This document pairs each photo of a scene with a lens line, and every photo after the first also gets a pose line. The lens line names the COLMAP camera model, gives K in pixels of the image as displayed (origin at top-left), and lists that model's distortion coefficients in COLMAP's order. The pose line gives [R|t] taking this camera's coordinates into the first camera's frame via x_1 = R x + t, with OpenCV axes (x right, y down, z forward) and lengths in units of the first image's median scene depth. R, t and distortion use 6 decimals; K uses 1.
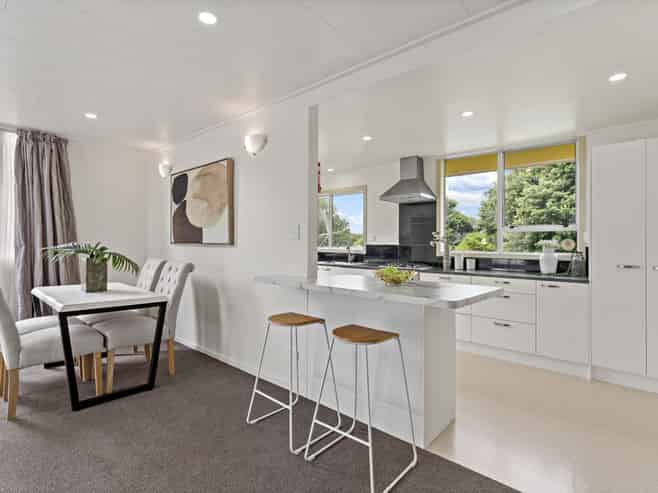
lens RADIAL K [[336.5, 0, 329.0], [0, 336.5, 246.5], [0, 0, 1]] dist [0.000467, 0.000389]
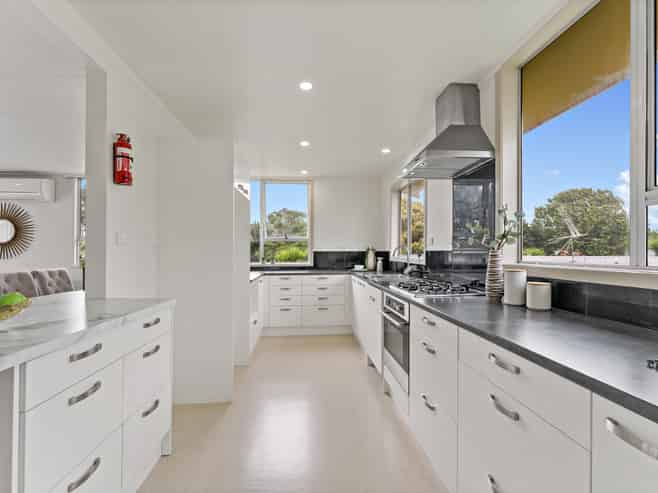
lens RADIAL K [[307.0, 0, 329.0], [0, 307.0, 246.5], [0, 0, 1]] dist [-0.001252, -0.000152]
pose [[0.709641, -0.028440, -0.703989, 0.533441], [0.014524, 0.999563, -0.025740, -0.000452], [0.704413, 0.008042, 0.709744, 0.604986]]
